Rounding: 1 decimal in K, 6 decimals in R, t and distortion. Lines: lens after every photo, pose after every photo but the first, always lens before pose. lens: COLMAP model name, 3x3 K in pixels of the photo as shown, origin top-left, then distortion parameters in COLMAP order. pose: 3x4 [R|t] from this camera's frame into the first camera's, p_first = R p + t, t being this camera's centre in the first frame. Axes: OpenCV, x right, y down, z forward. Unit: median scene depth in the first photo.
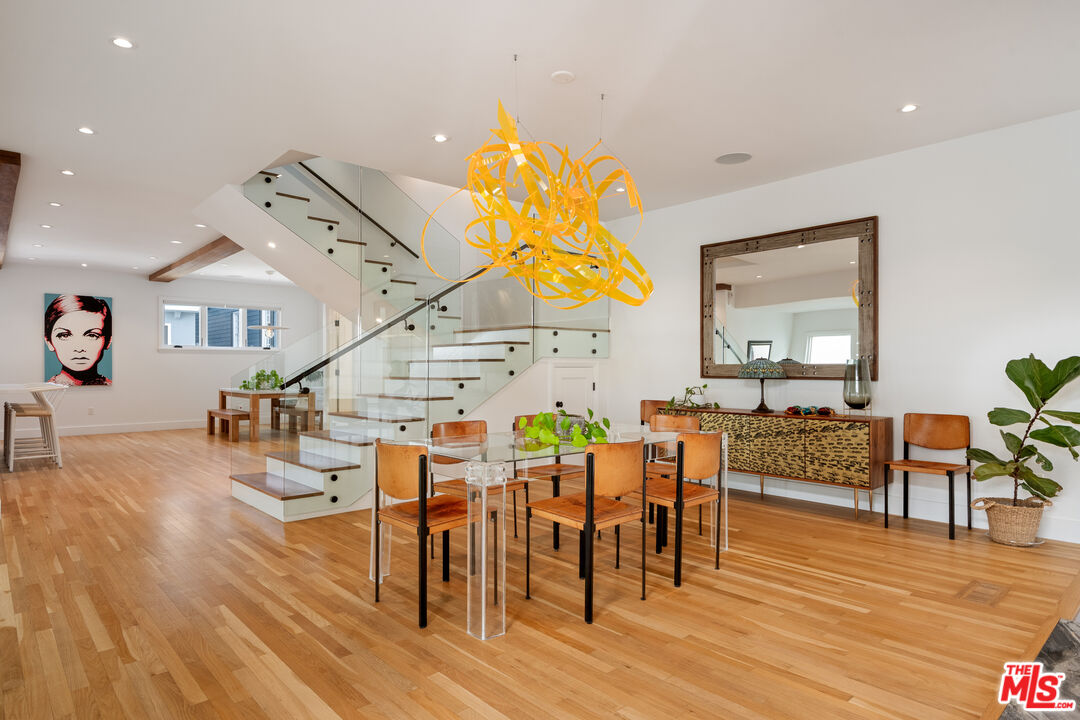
lens RADIAL K [[609.1, 0, 540.6], [0, 609.1, 371.8], [0, 0, 1]] dist [0.002550, 0.000341]
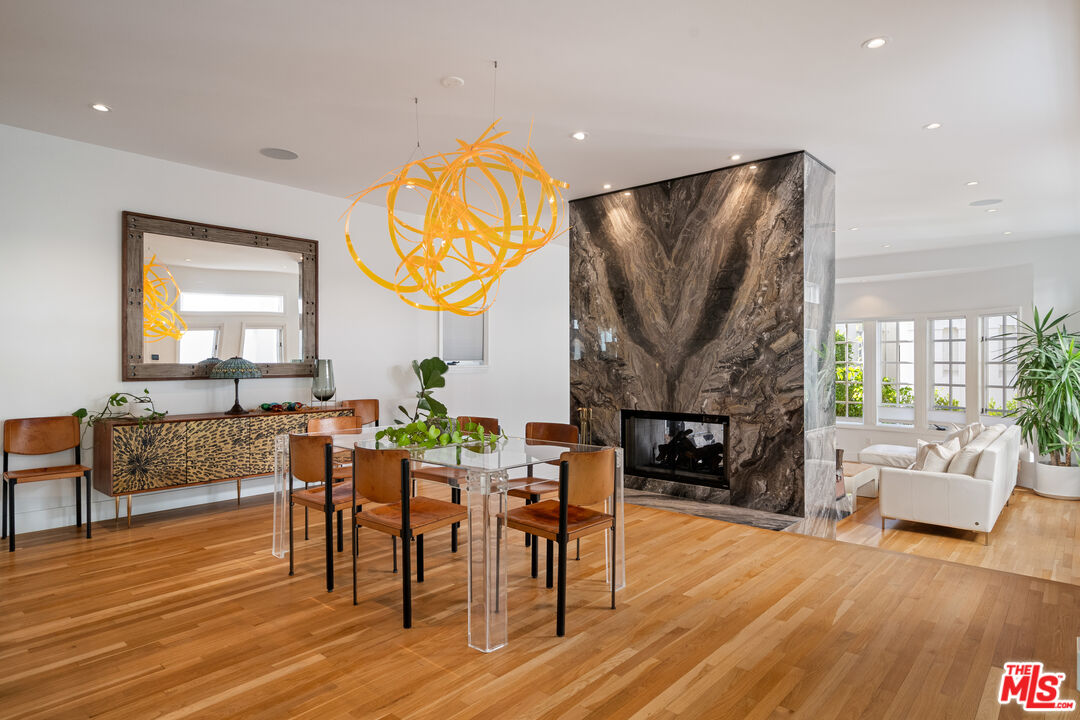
lens RADIAL K [[617.1, 0, 540.0], [0, 617.1, 360.0], [0, 0, 1]] dist [-0.016020, 0.000359]
pose [[-0.104003, 0.001826, 0.994575, -0.678958], [0.009598, 0.999954, -0.000832, -0.013266], [-0.994531, 0.009460, -0.104015, 0.660141]]
